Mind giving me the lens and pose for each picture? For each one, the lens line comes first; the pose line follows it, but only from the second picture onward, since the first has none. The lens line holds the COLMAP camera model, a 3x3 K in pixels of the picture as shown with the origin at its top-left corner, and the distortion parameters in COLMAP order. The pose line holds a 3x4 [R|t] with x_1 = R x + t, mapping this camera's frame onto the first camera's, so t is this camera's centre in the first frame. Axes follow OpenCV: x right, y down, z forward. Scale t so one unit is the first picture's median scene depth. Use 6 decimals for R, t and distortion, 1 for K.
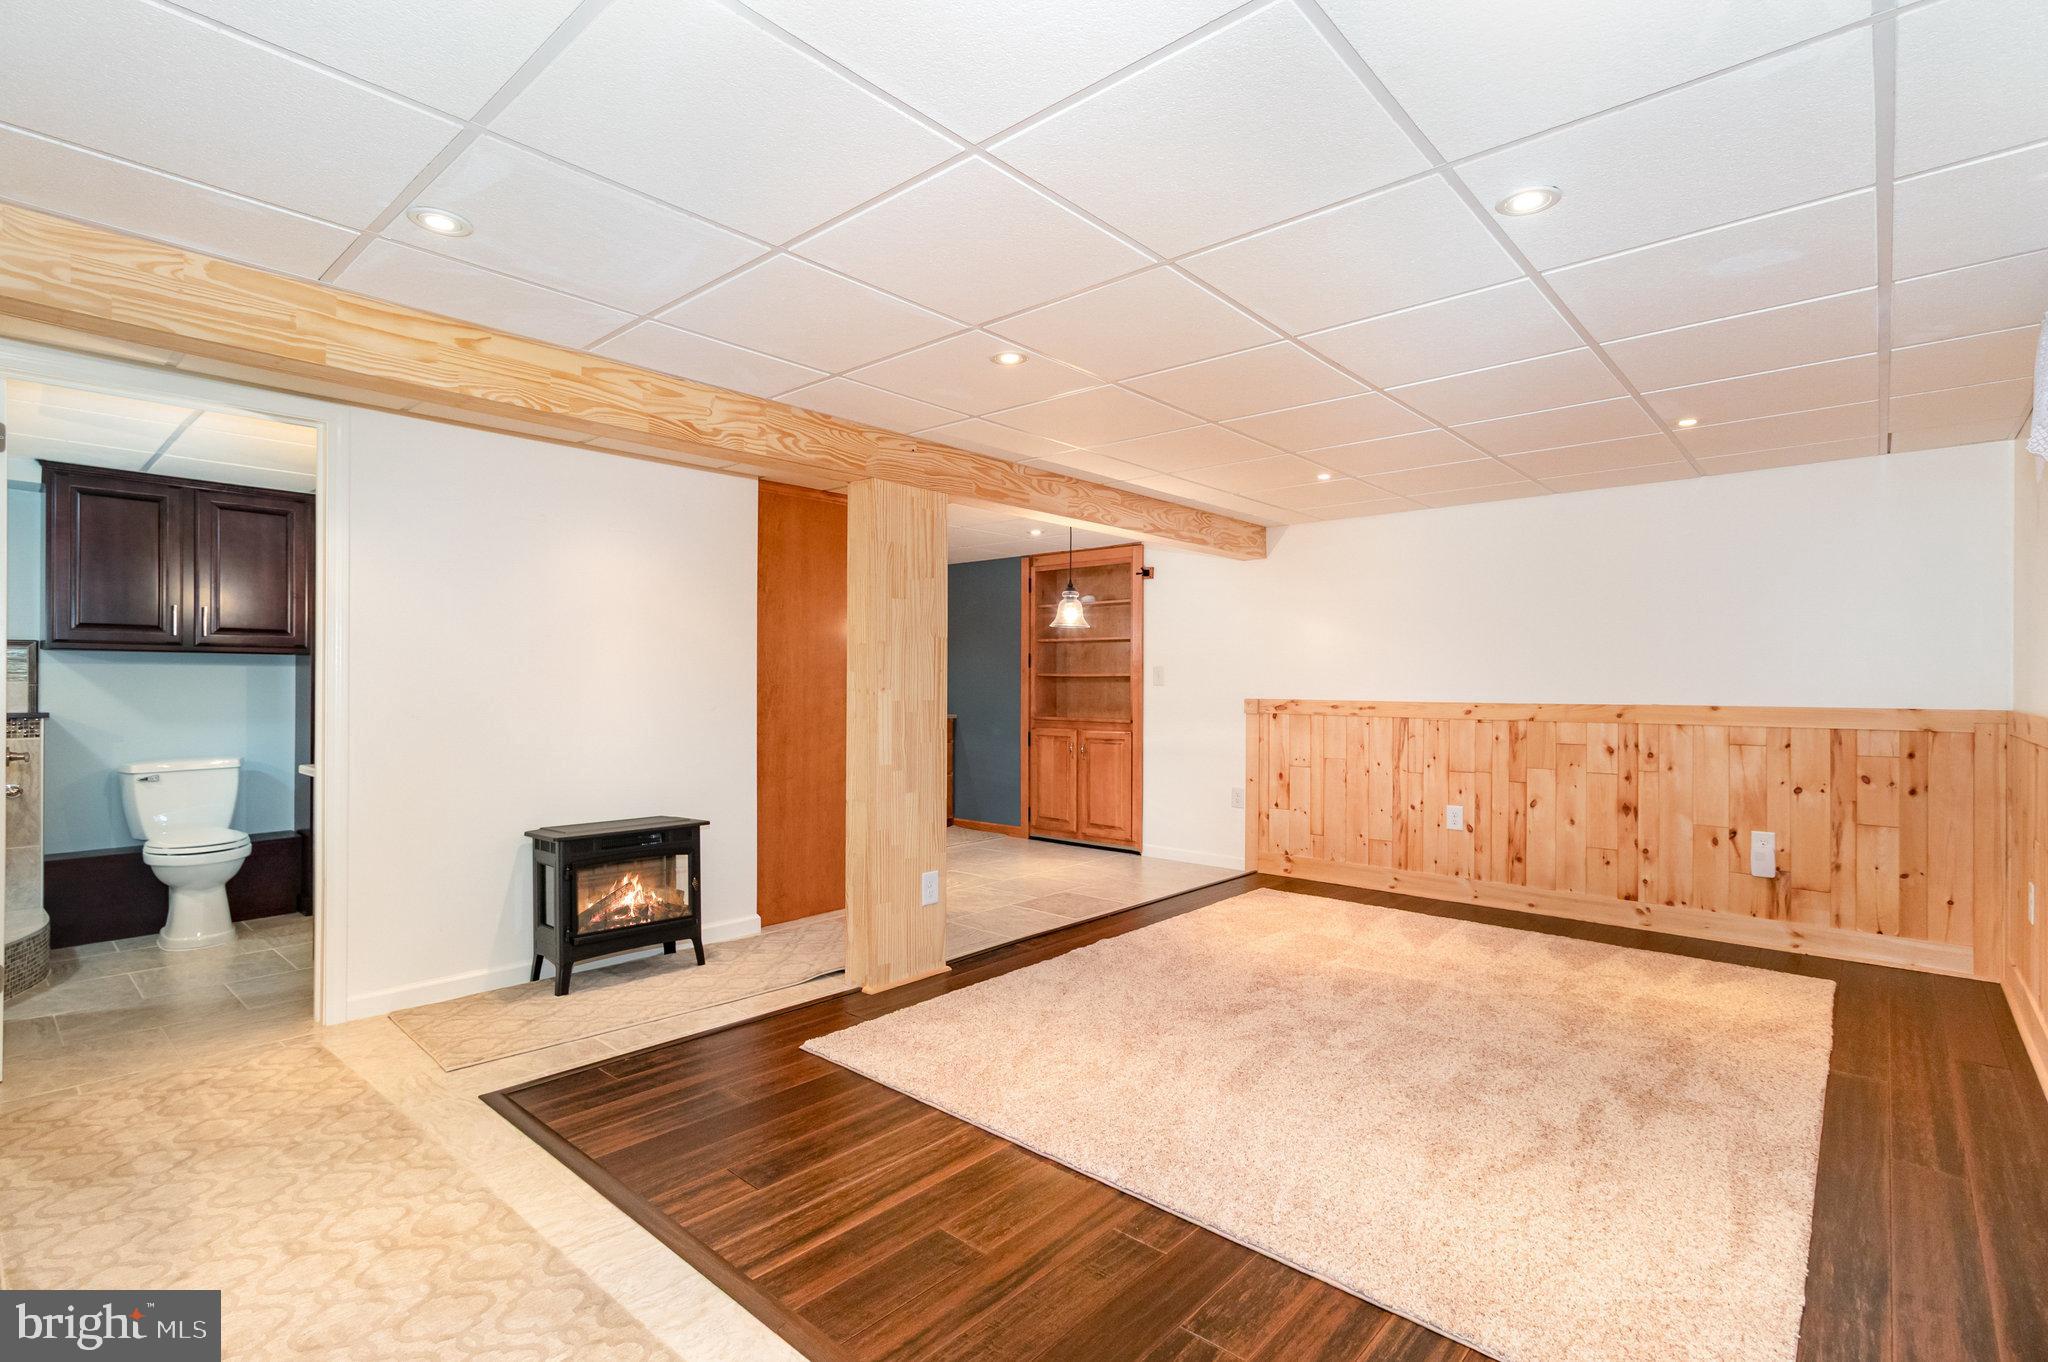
lens RADIAL K [[959.5, 0, 1033.3], [0, 959.5, 680.7], [0, 0, 1]] dist [0.000468, -0.000618]
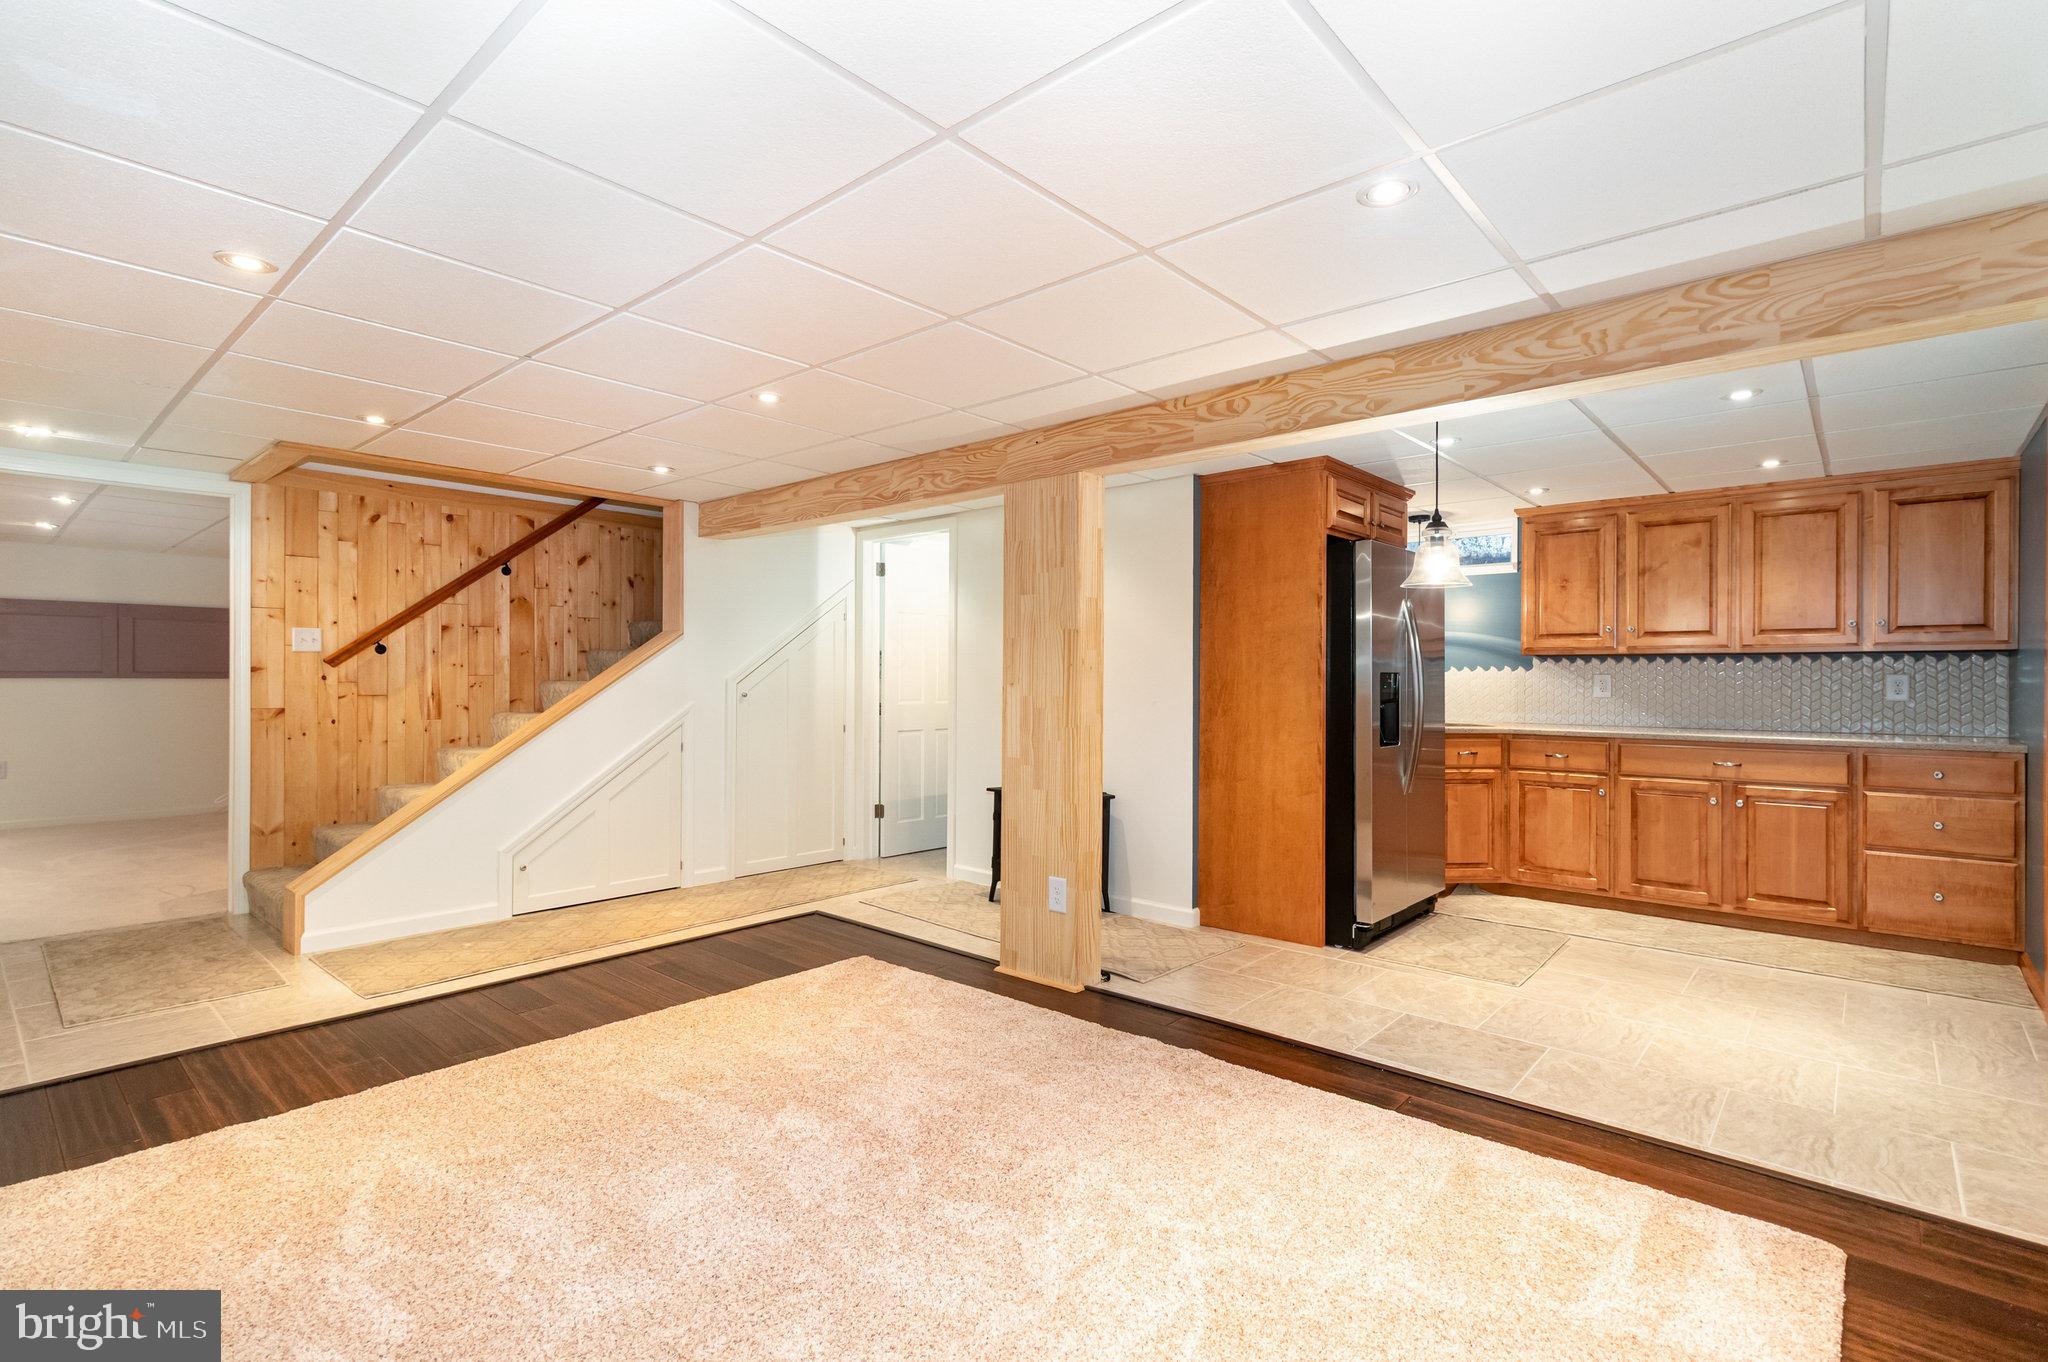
lens RADIAL K [[959.5, 0, 1033.2], [0, 959.5, 681.0], [0, 0, 1]] dist [0.000468, -0.000618]
pose [[0.007861, 0.000247, -0.999969, 0.851727], [-0.000591, 1.000000, 0.000243, 0.004255], [0.999969, 0.000589, 0.007861, 0.981368]]
